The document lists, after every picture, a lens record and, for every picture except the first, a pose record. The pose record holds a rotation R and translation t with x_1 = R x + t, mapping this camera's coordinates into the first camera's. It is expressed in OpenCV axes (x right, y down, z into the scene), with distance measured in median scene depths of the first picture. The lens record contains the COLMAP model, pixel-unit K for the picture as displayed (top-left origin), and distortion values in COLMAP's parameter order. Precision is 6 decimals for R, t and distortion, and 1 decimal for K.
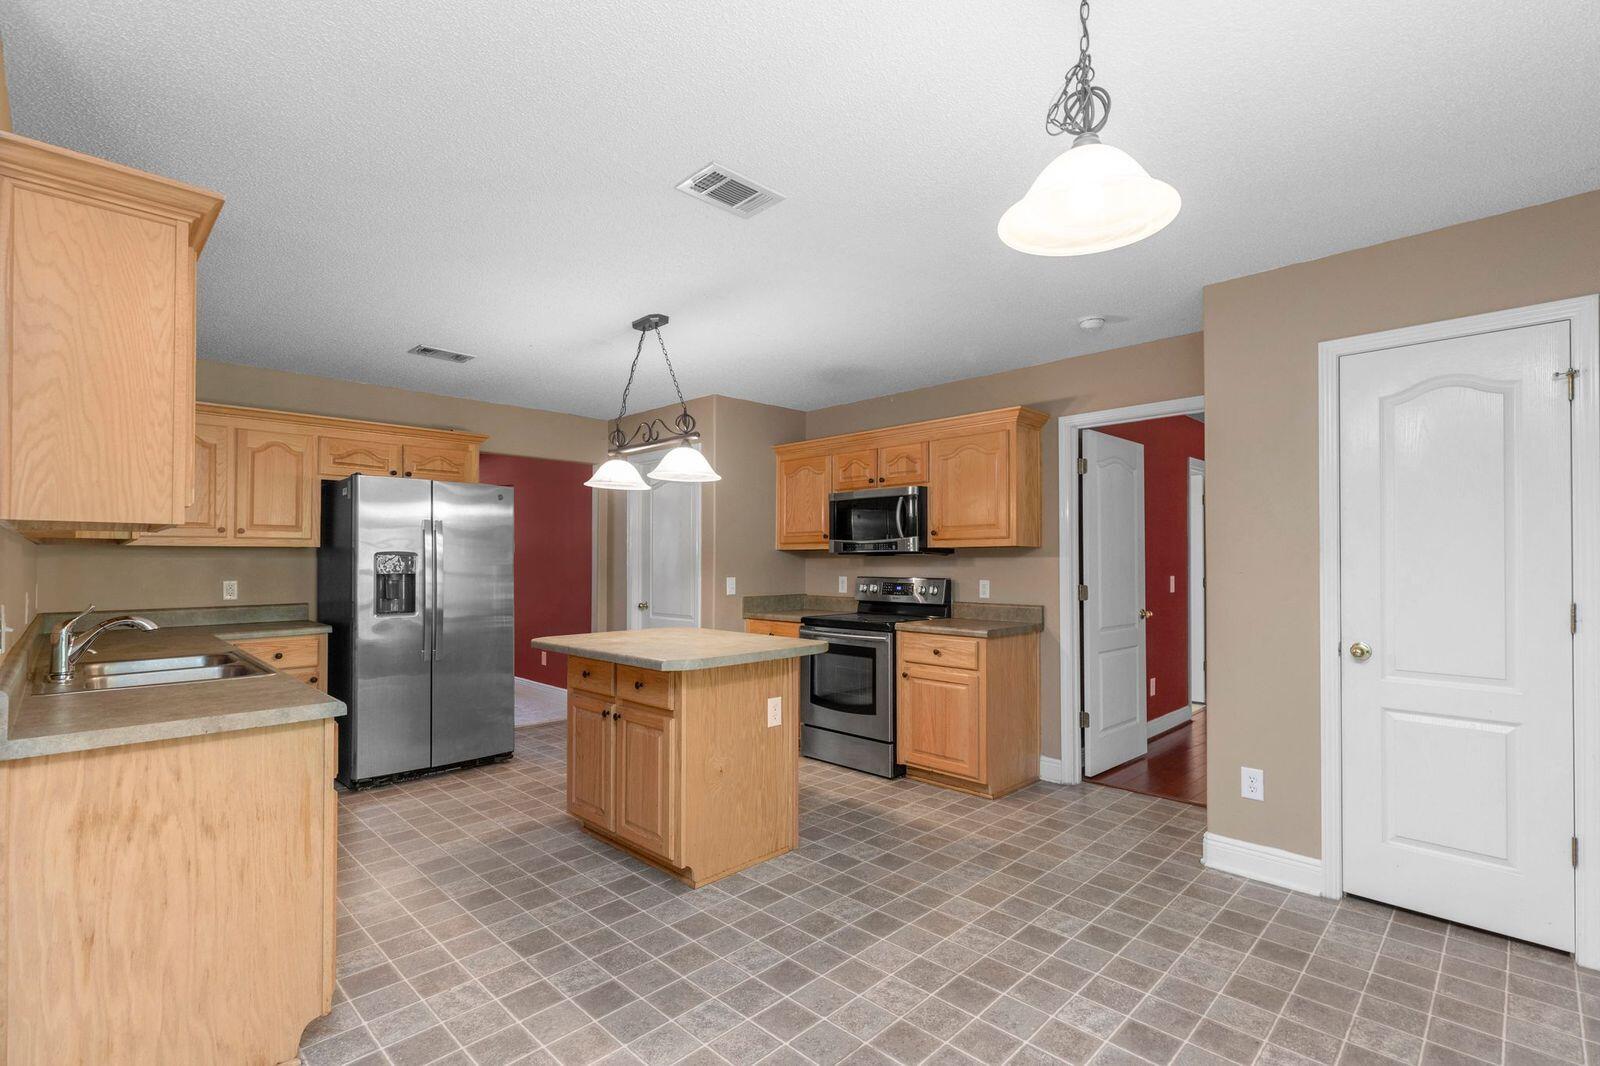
lens RADIAL K [[717.9, 0, 798.6], [0, 717.9, 547.9], [0, 0, 1]] dist [0.007382, -0.001219]
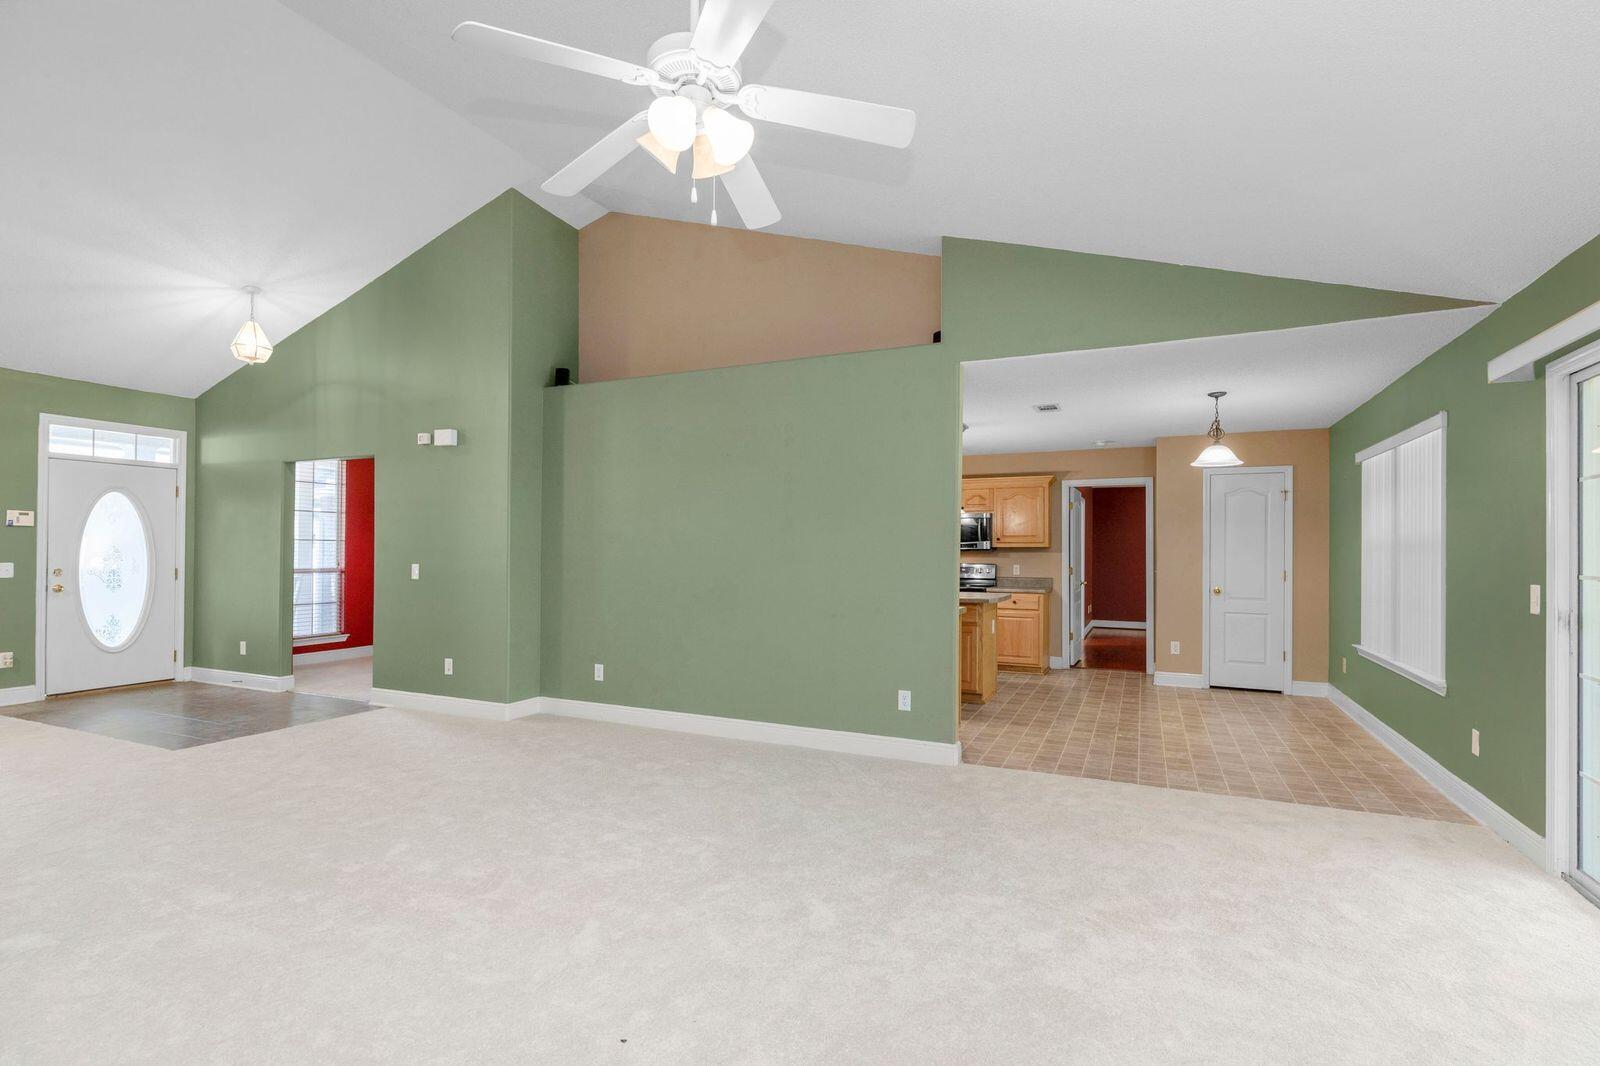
lens RADIAL K [[717.9, 0, 801.2], [0, 717.9, 544.8], [0, 0, 1]] dist [0.007382, -0.001219]
pose [[0.944439, 0.004341, 0.328657, -0.926143], [-0.008175, 0.999914, 0.010285, -0.022563], [-0.328584, -0.012400, 0.944393, -0.591693]]
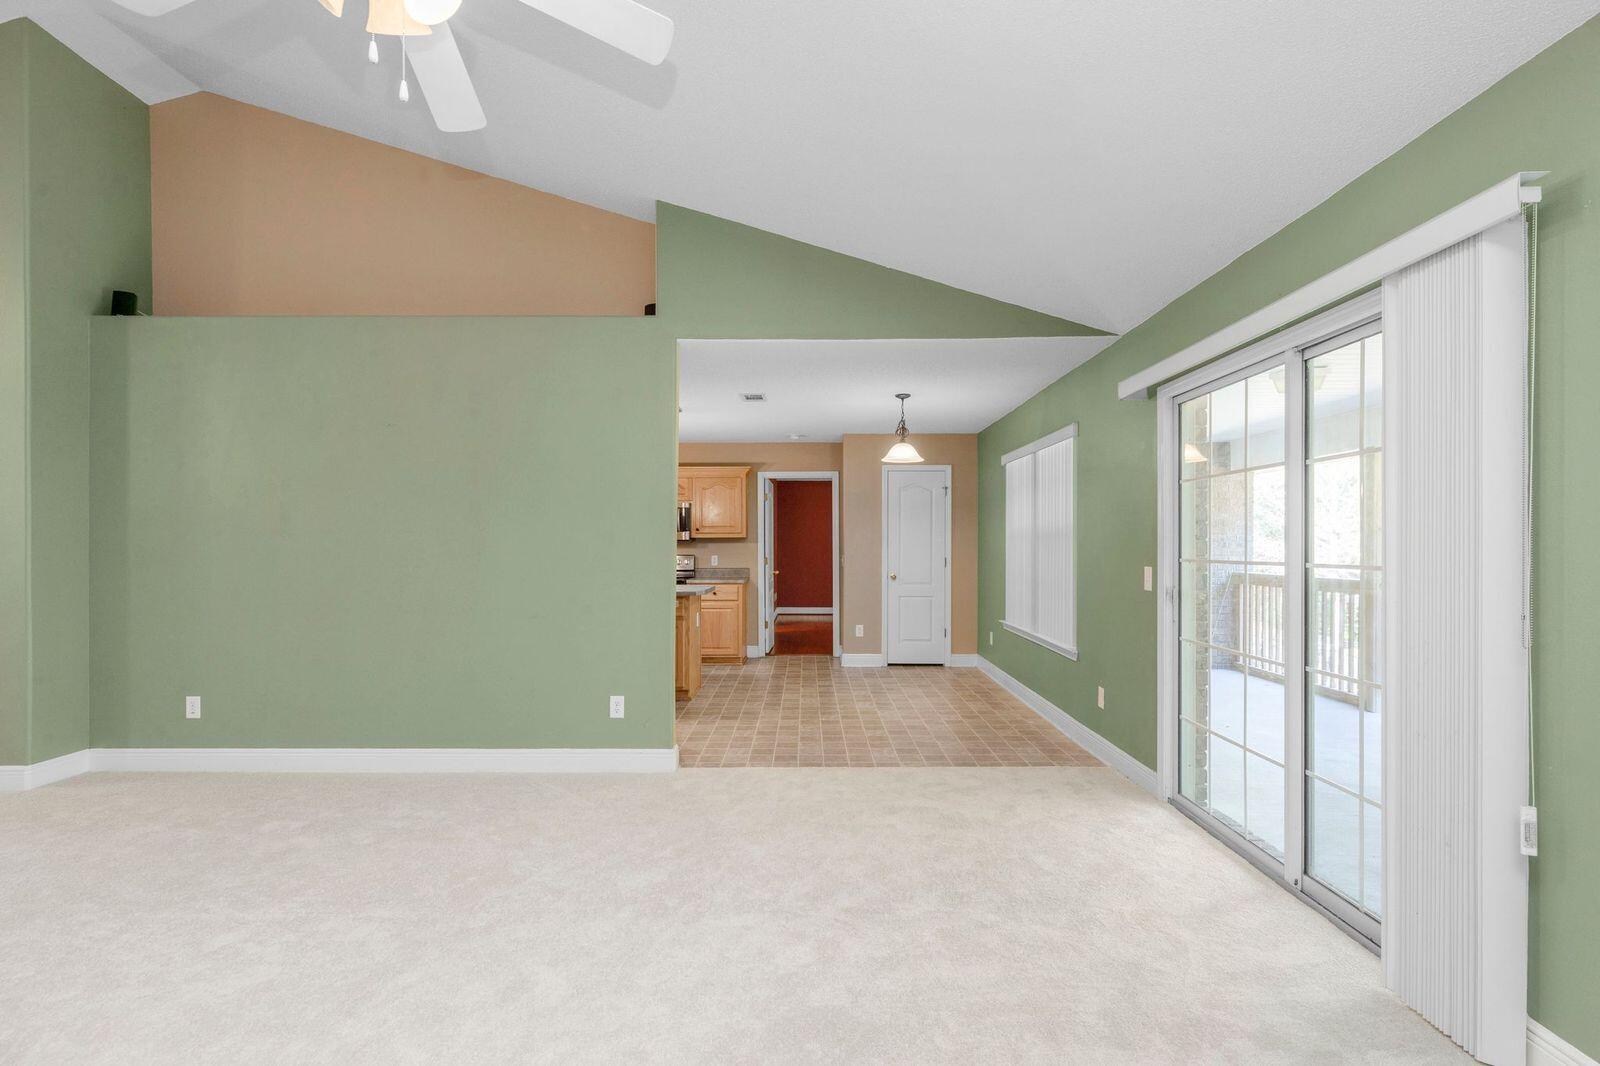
lens RADIAL K [[717.9, 0, 773.0], [0, 717.9, 543.6], [0, 0, 1]] dist [0.007382, -0.001219]
pose [[0.729821, -0.004550, 0.683623, -0.939596], [-0.009962, 0.999801, 0.017289, -0.020136], [-0.683566, -0.019428, 0.729630, -0.460302]]
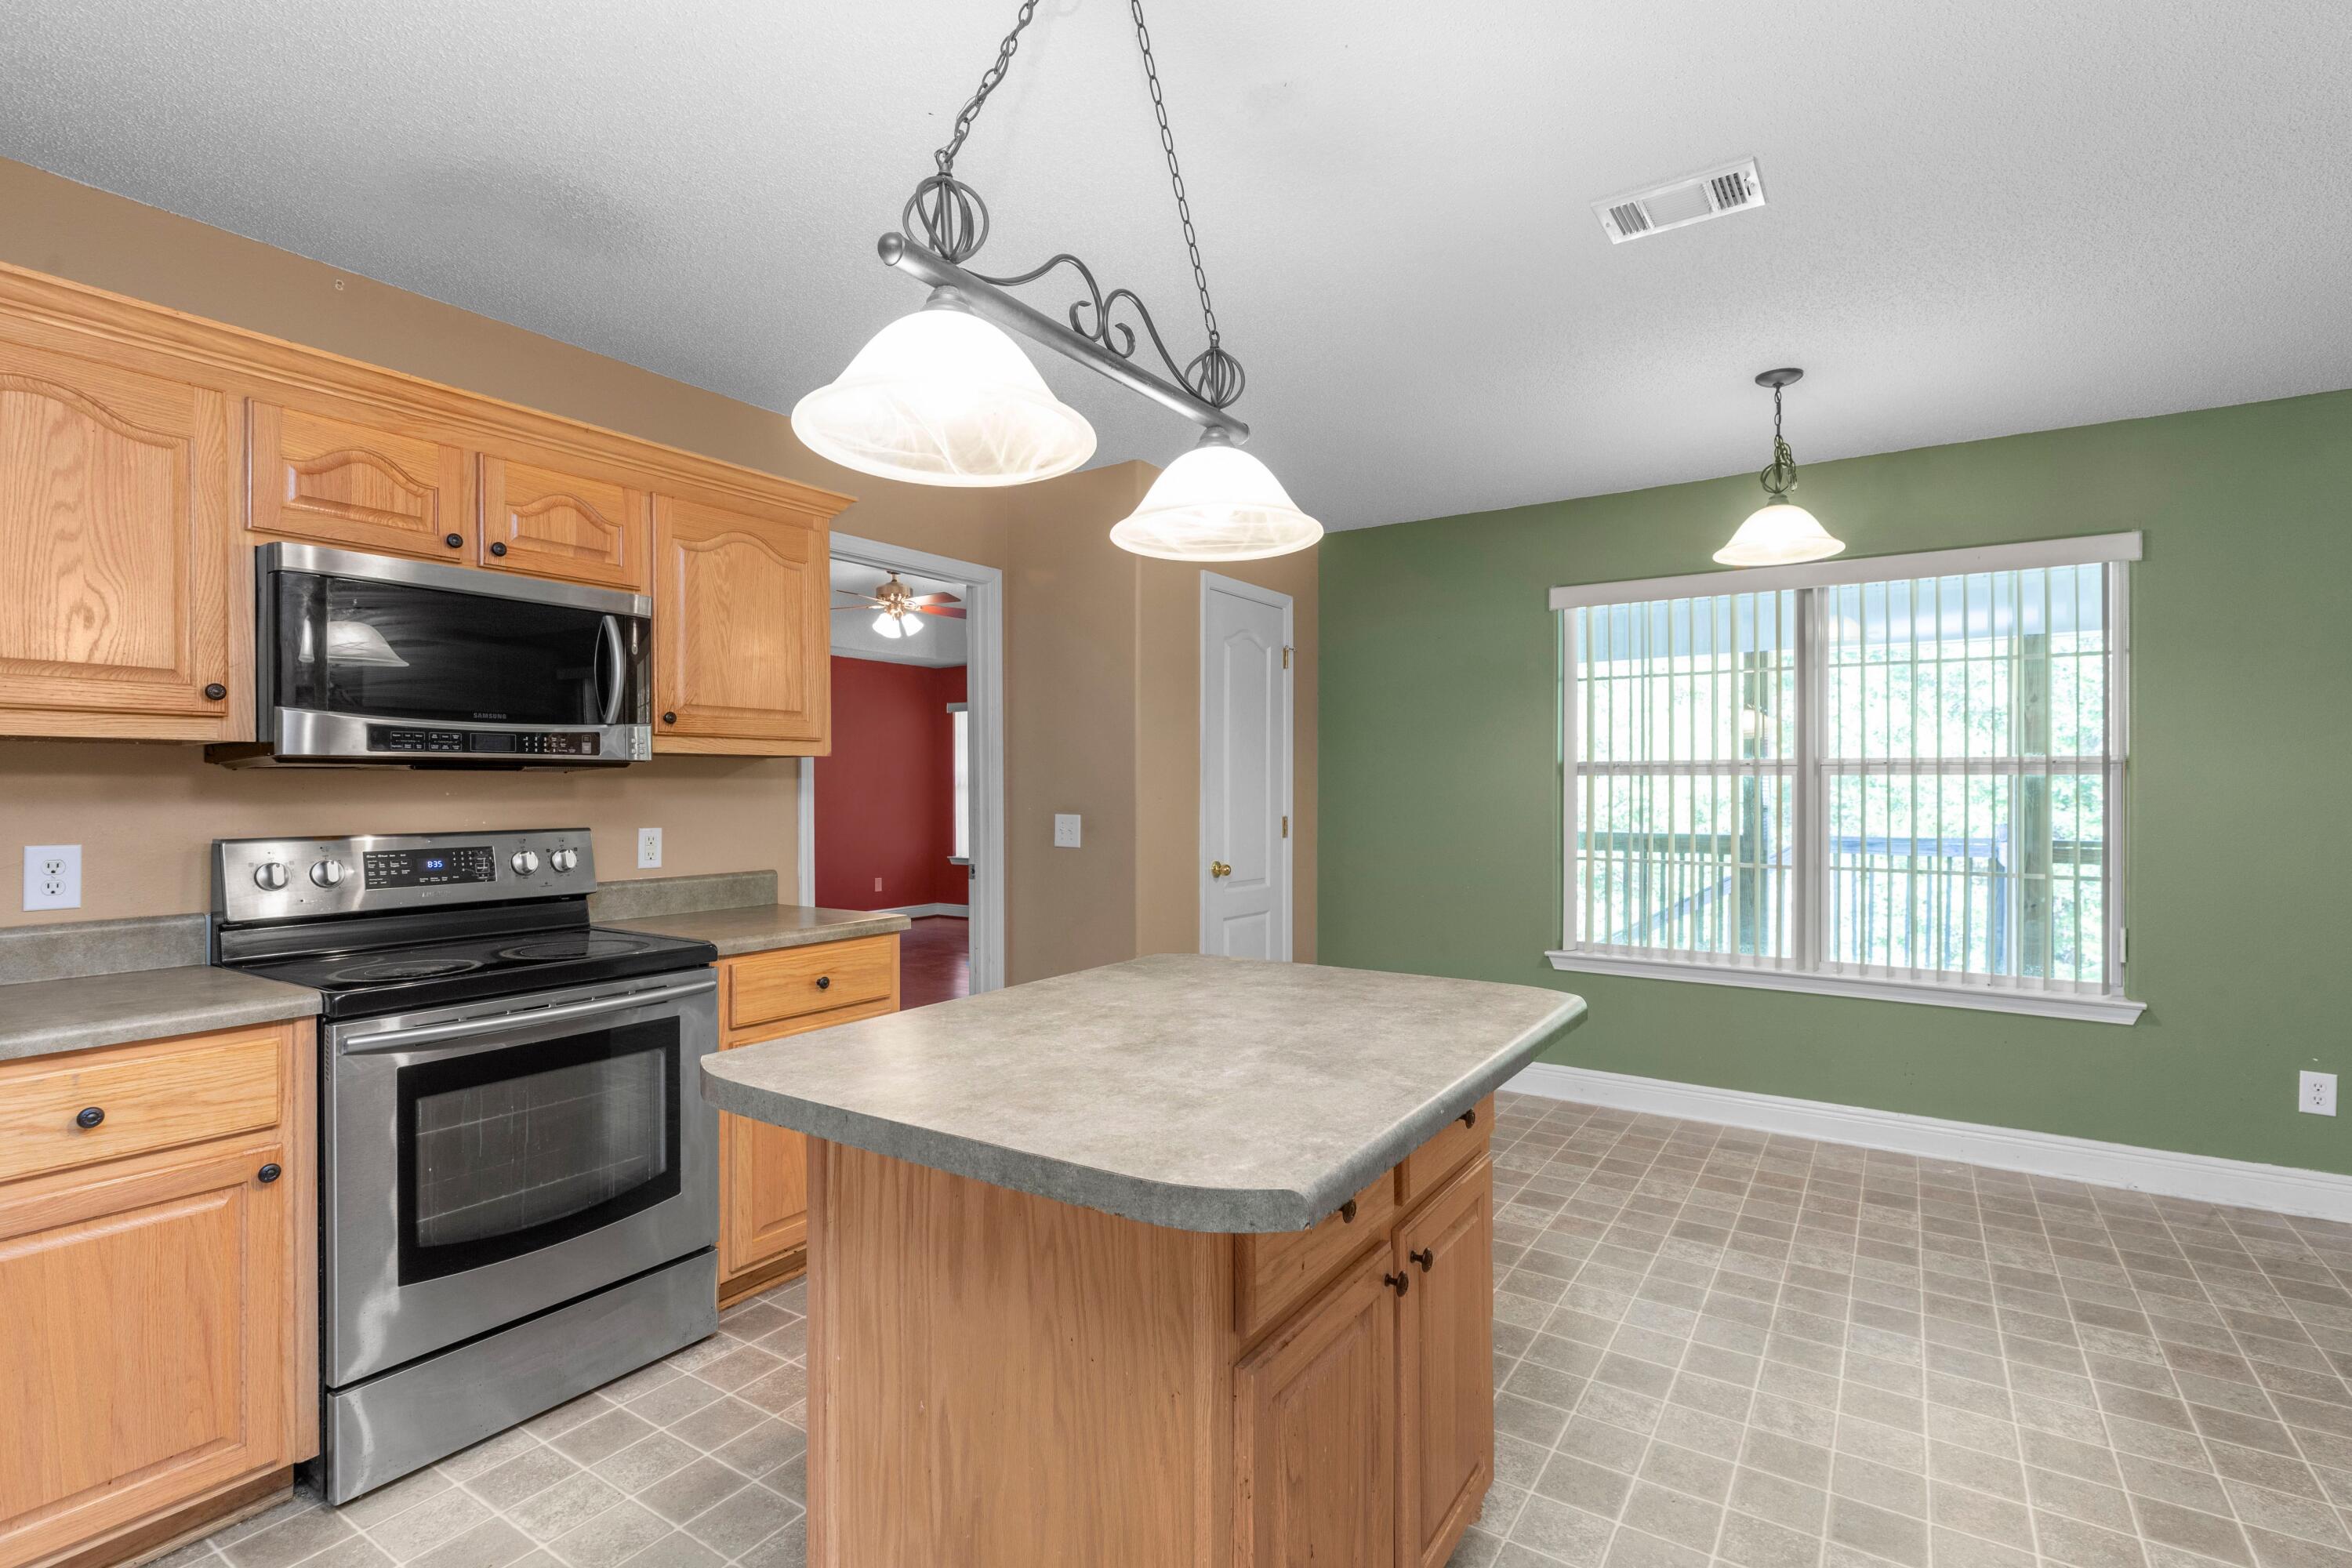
lens RADIAL K [[1141.7, 0, 1155.1], [0, 1141.7, 779.8], [0, 0, 1]] dist [0.003942, -0.000438]
pose [[-0.198430, 0.006504, 0.980093, -0.538486], [-0.014910, 0.999842, -0.009654, 0.018083], [-0.980002, -0.016529, -0.198302, 0.892641]]
